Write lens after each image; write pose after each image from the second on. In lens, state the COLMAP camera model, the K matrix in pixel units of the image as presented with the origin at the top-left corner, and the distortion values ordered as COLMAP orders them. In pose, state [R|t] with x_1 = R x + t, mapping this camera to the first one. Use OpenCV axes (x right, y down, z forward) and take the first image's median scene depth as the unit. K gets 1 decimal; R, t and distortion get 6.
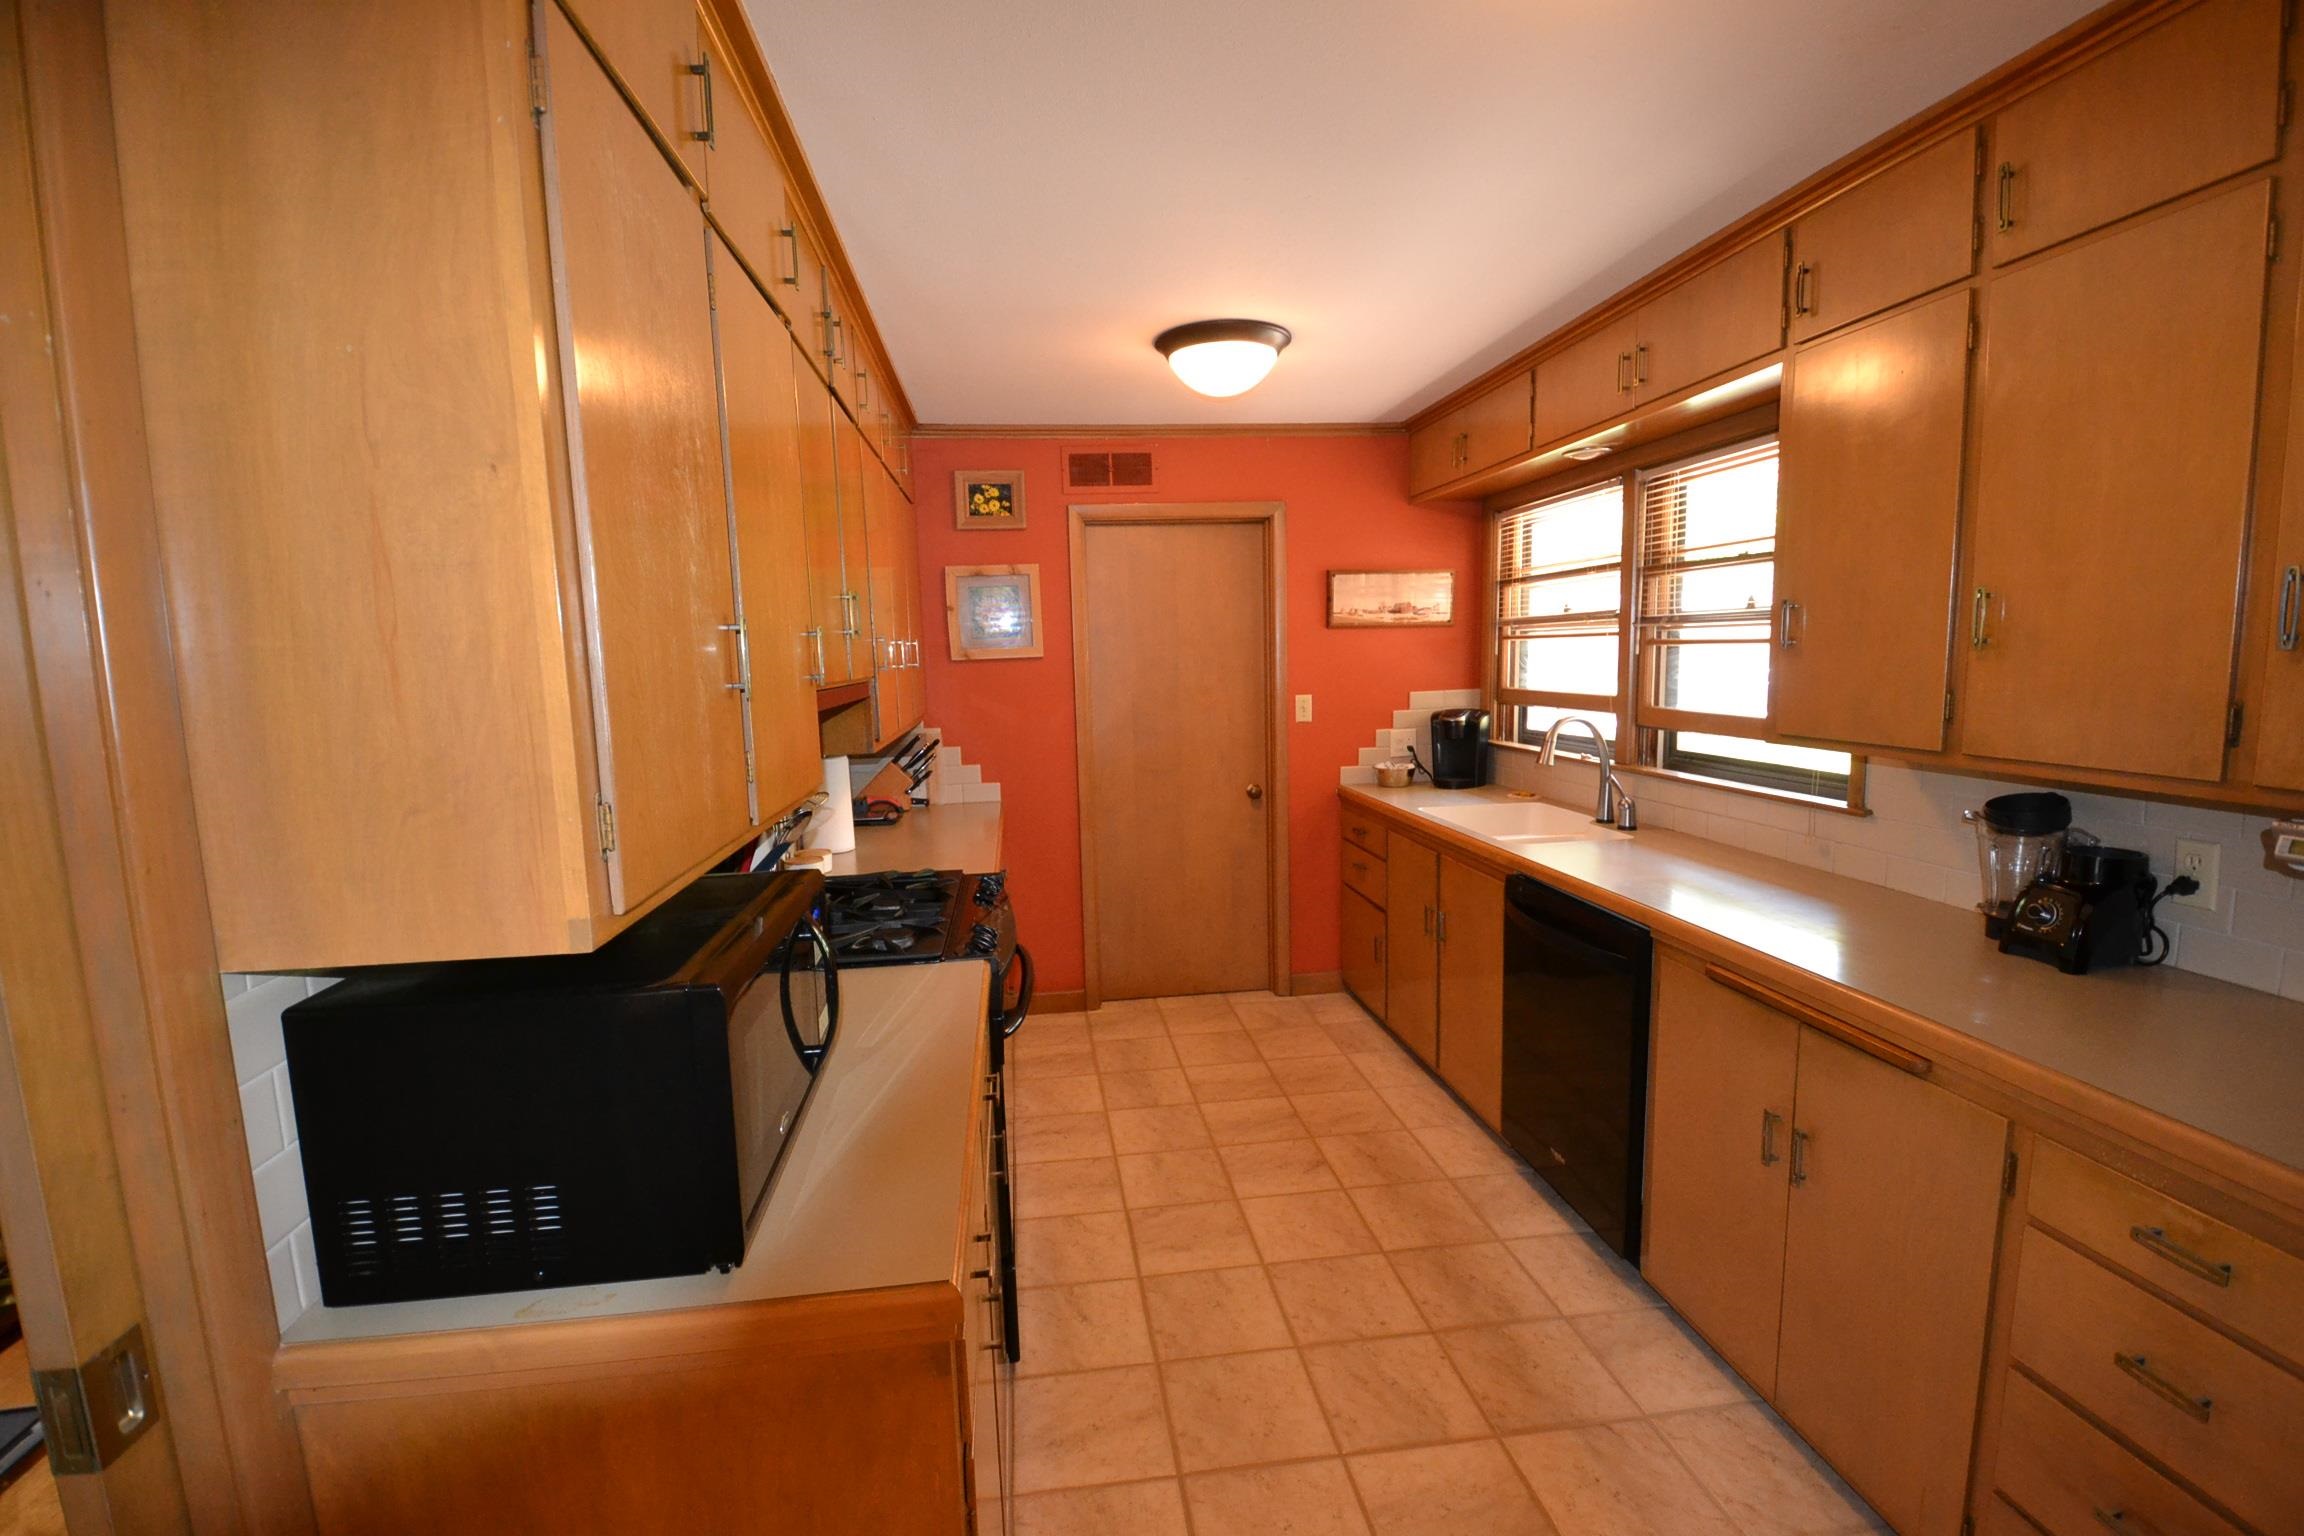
lens RADIAL K [[1021.7, 0, 1147.5], [0, 1021.7, 787.9], [0, 0, 1]] dist [0.024765, -0.028815]
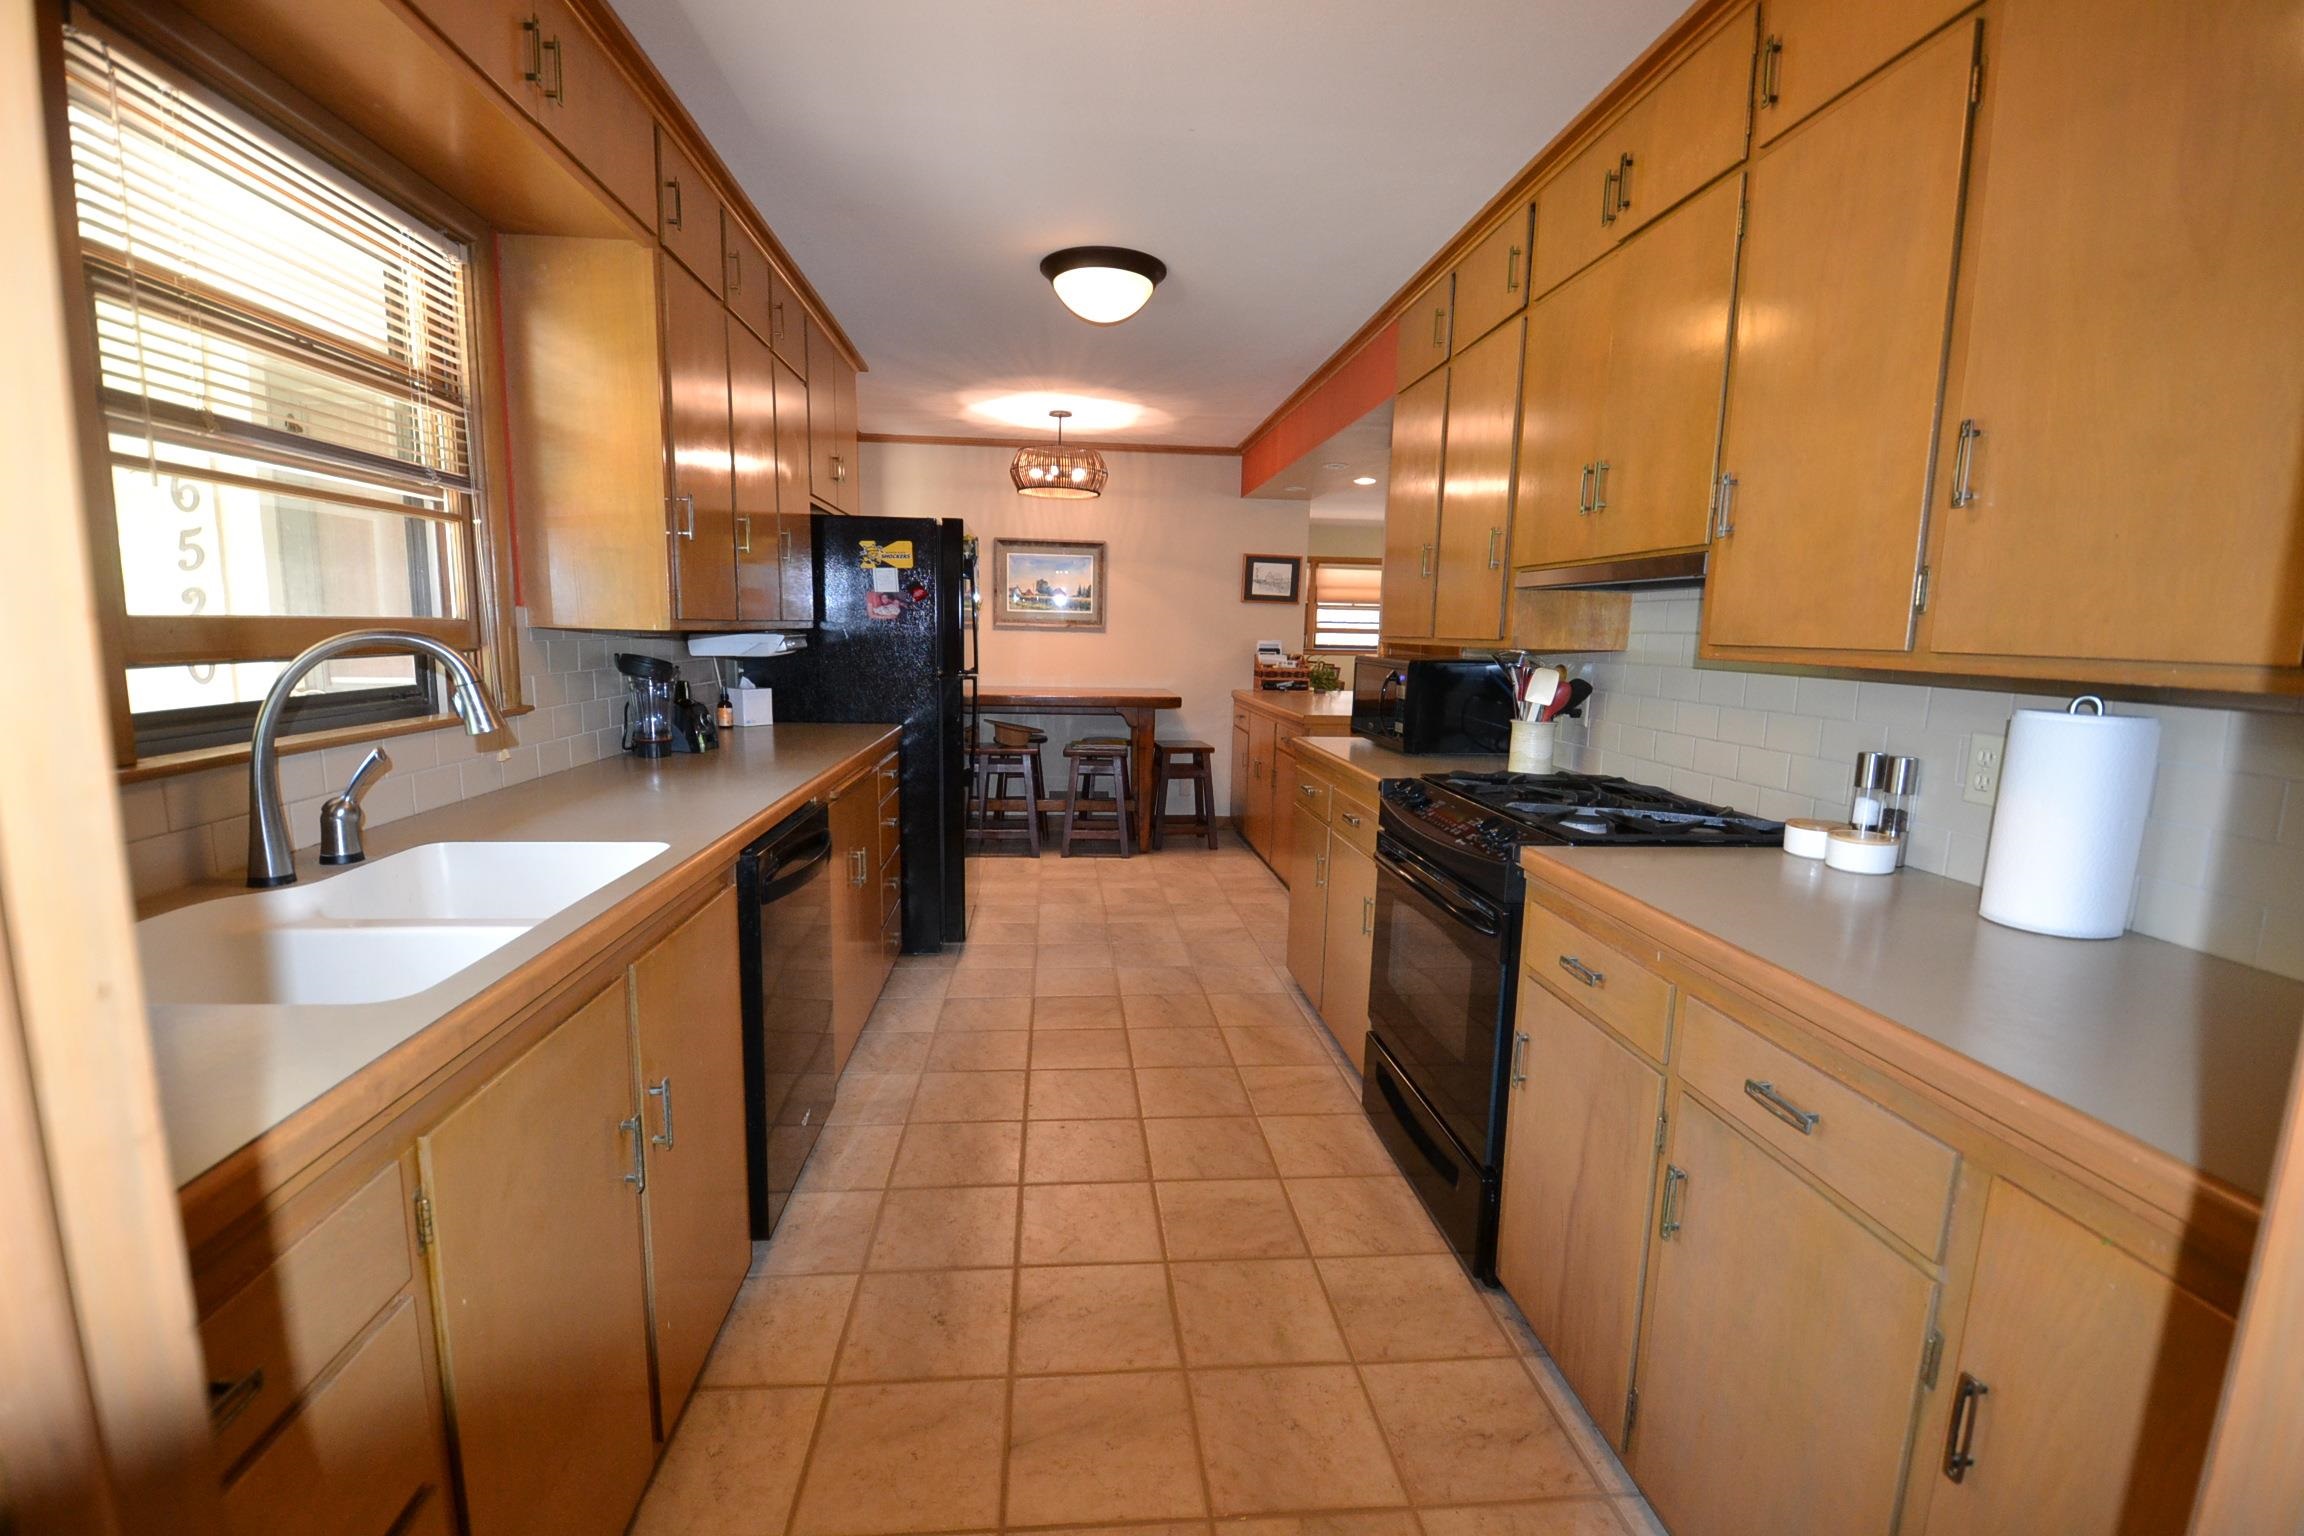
lens RADIAL K [[1021.7, 0, 1147.5], [0, 1021.7, 787.9], [0, 0, 1]] dist [0.024765, -0.028815]
pose [[-0.999162, 0.001230, 0.040916, 0.069795], [0.012789, 0.958896, 0.283471, -0.144117], [-0.038885, 0.283756, -0.958108, 1.642232]]
